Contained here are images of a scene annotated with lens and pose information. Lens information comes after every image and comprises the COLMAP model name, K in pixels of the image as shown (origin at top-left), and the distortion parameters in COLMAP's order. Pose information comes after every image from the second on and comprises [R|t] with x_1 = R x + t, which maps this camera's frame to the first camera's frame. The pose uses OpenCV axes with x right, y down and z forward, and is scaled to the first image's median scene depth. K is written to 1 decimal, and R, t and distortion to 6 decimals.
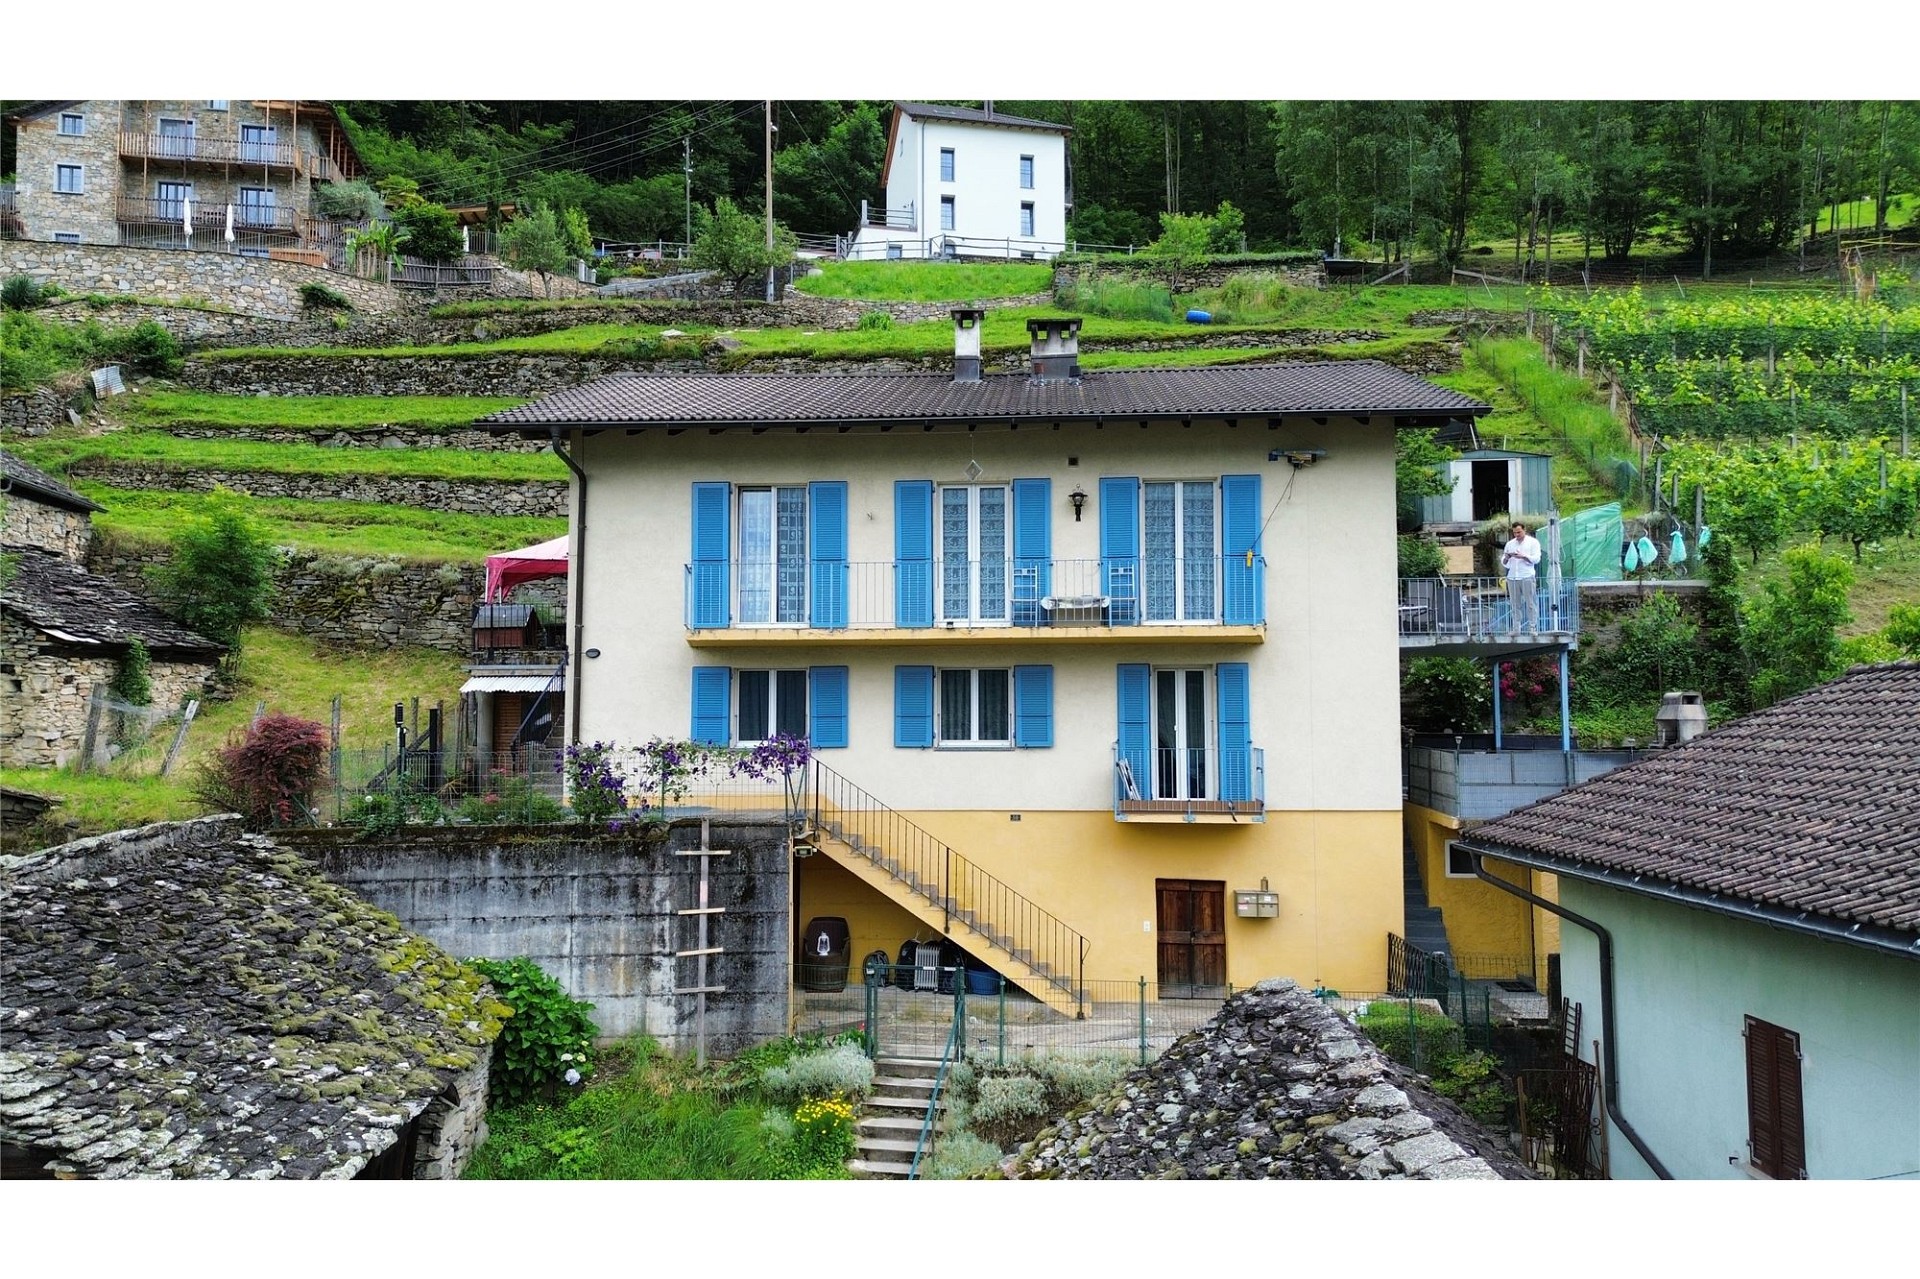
lens RADIAL K [[1433.3, 0, 965.6], [0, 1433.3, 596.6], [0, 0, 1]] dist [0.058861, -0.059083]
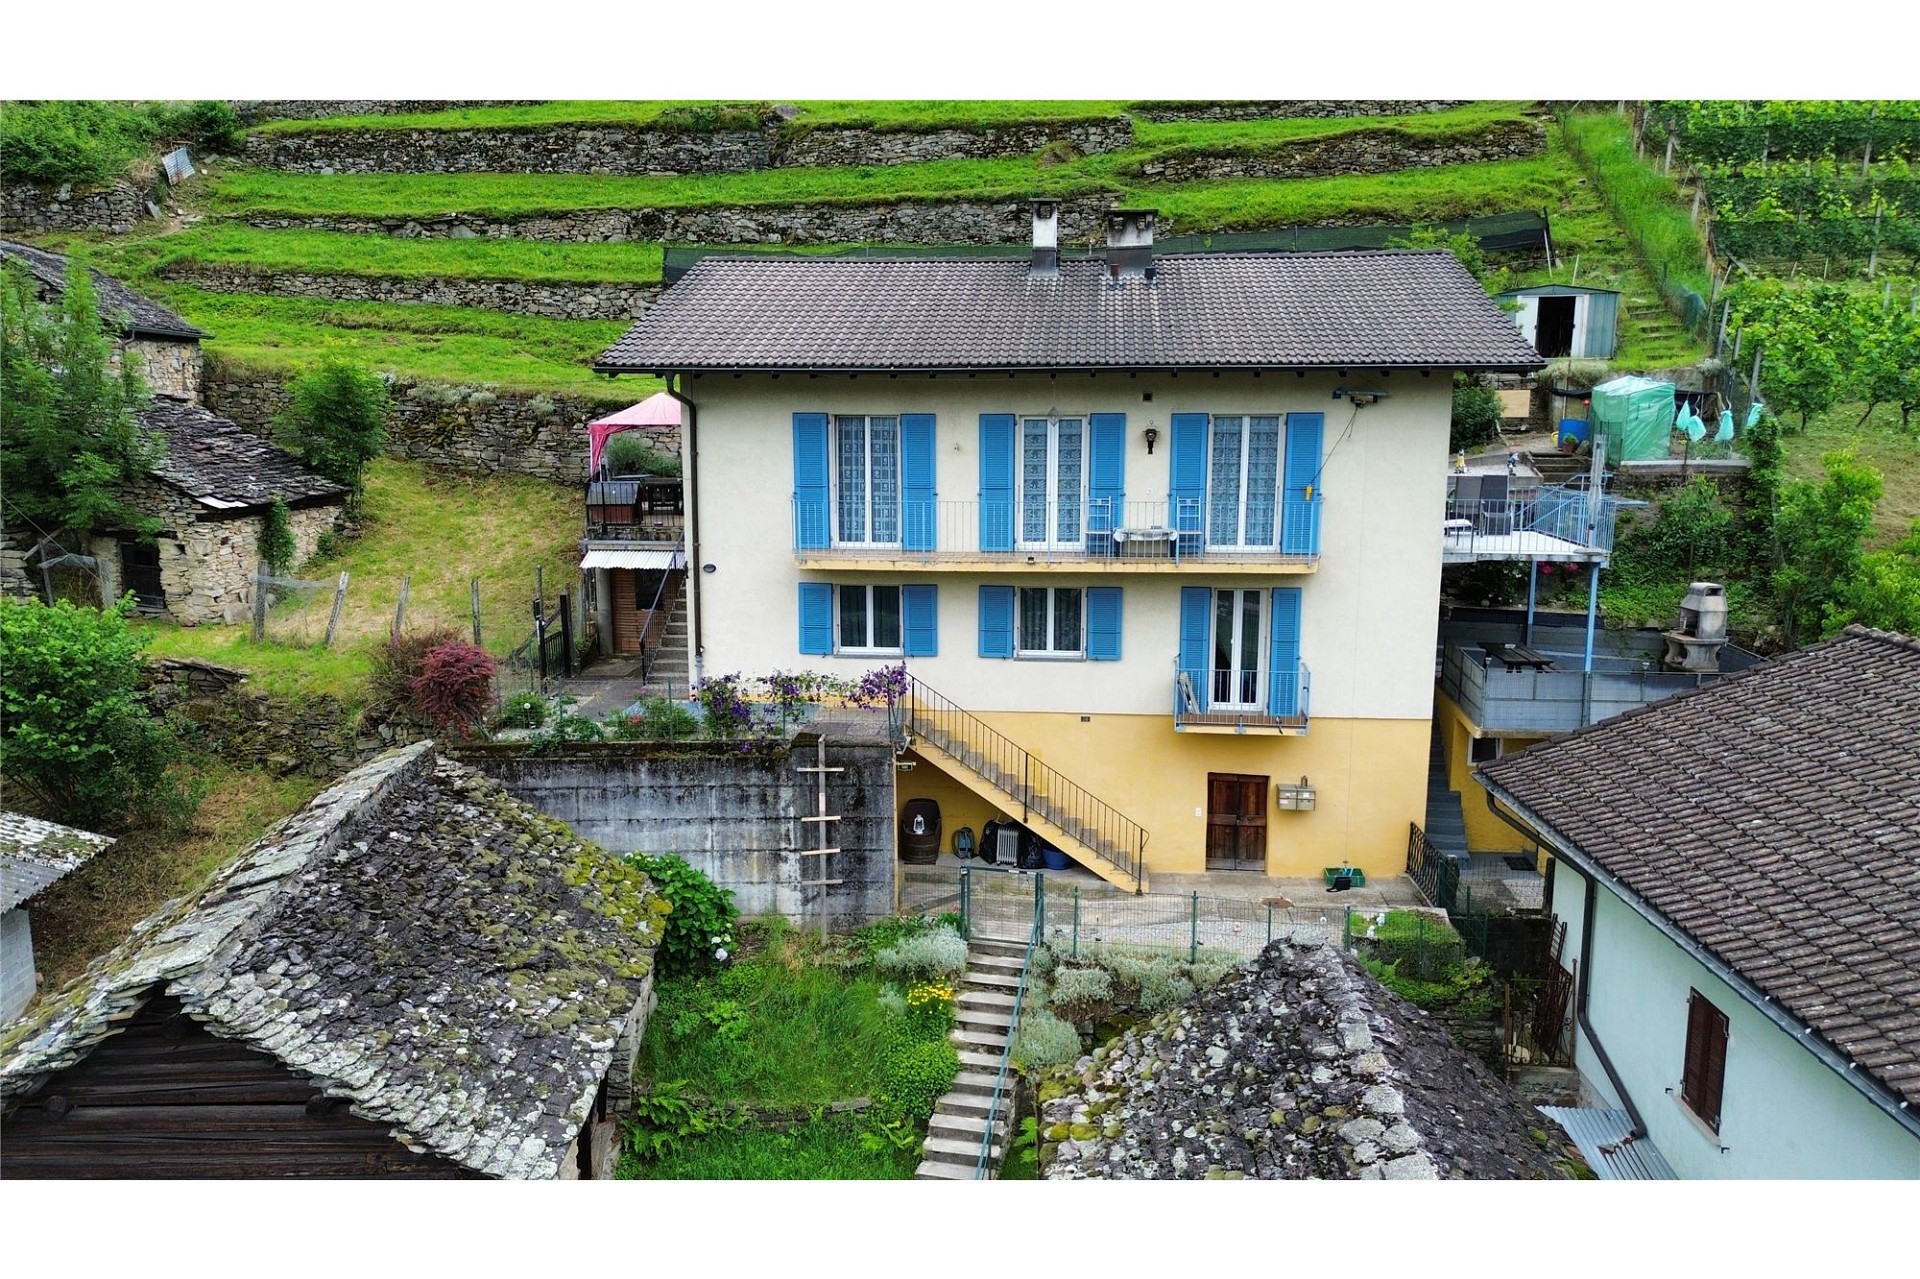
lens RADIAL K [[1433.3, 0, 961.4], [0, 1433.3, 639.6], [0, 0, 1]] dist [0.058861, -0.059083]
pose [[0.999349, 0.009505, -0.034792, -0.024597], [-0.000839, 0.970517, 0.241033, -0.177132], [0.036057, -0.240847, 0.969893, -0.086014]]
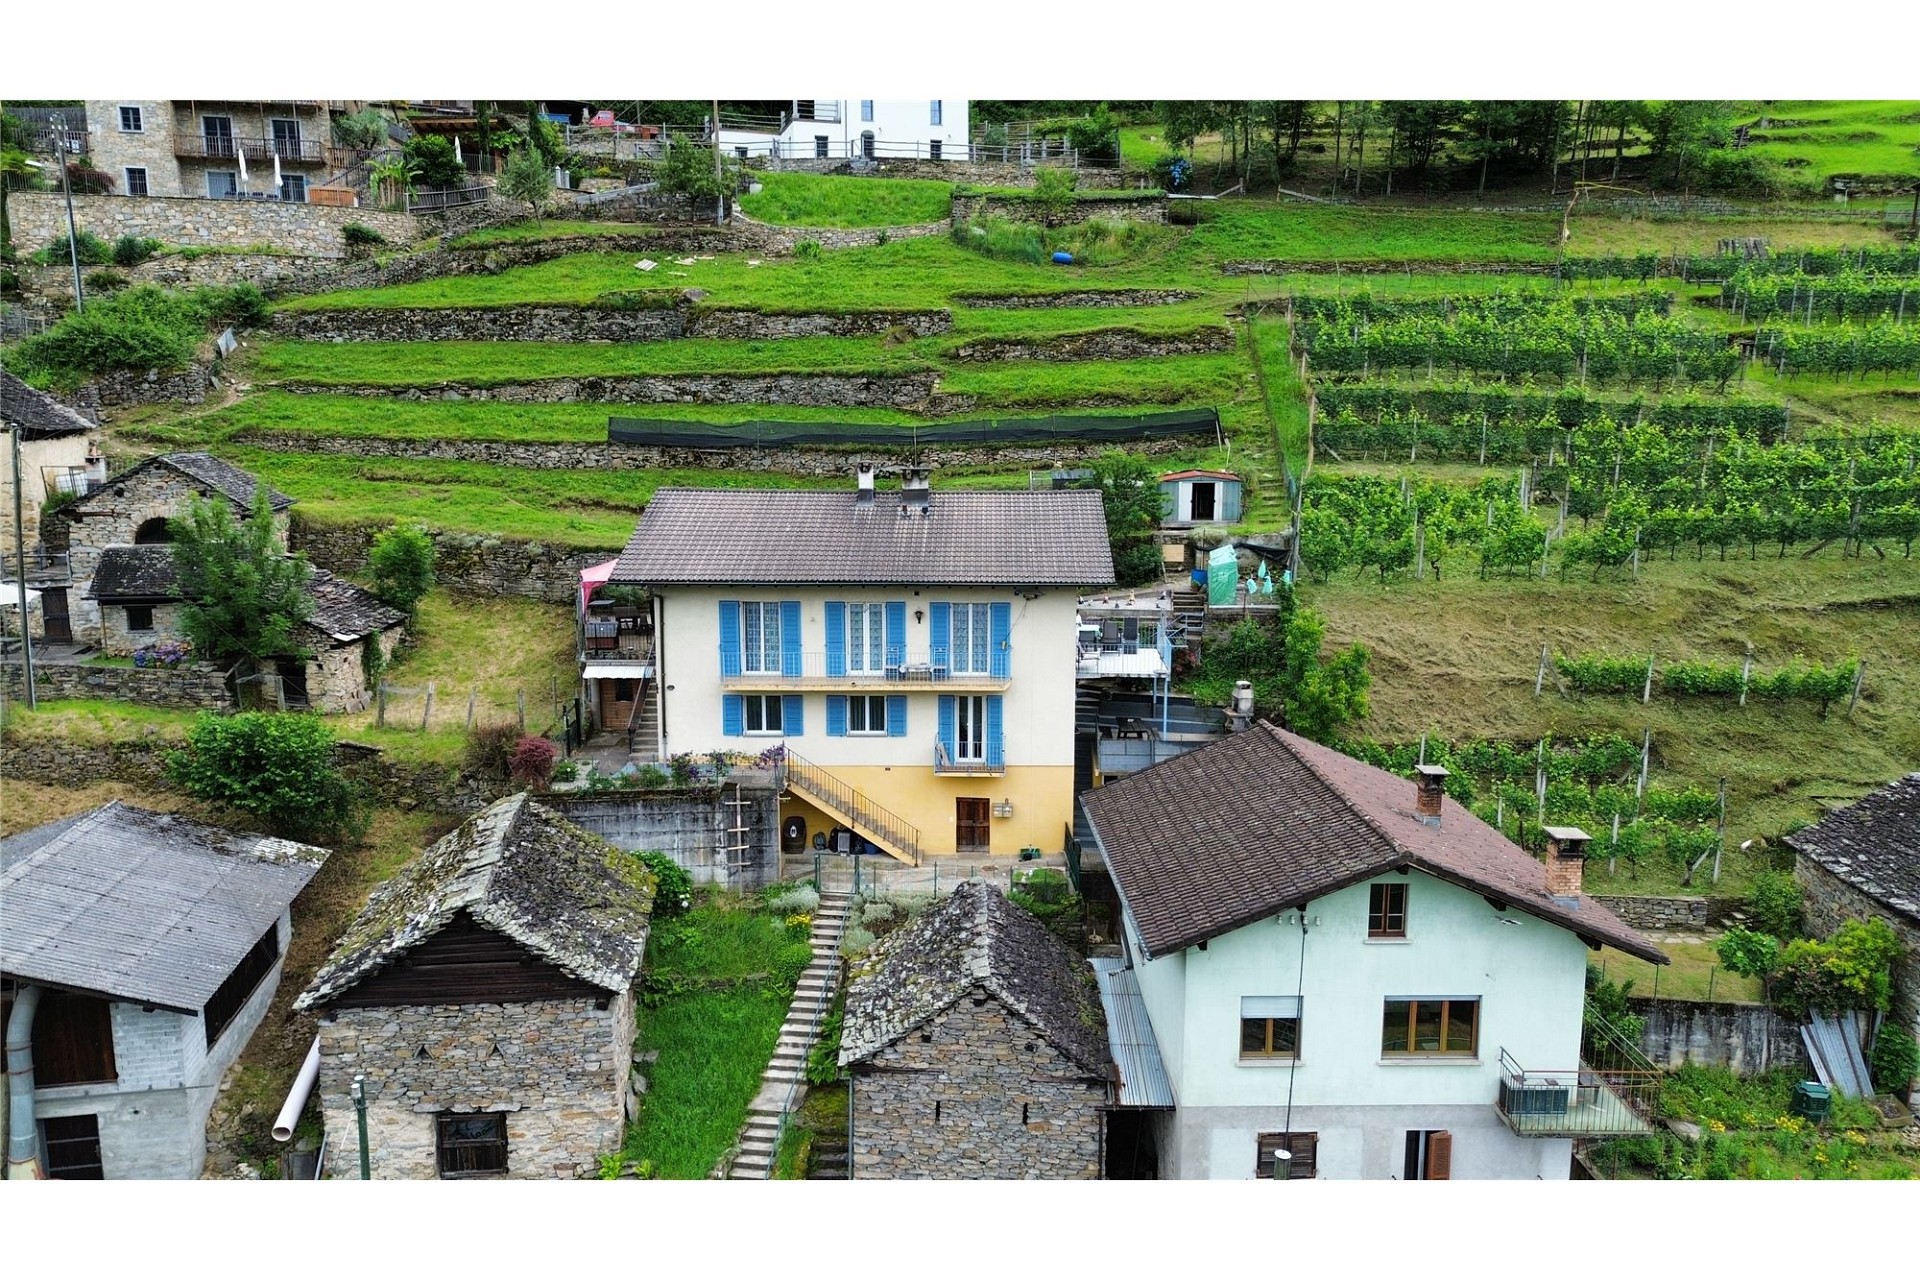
lens RADIAL K [[1402.7, 0, 986.6], [0, 1402.7, 628.9], [0, 0, 1]] dist [0.039533, -0.035955]
pose [[0.998085, -0.001560, 0.061836, 0.051778], [-0.012717, 0.973153, 0.229809, -0.487040], [-0.060535, -0.230155, 0.971269, -0.869207]]
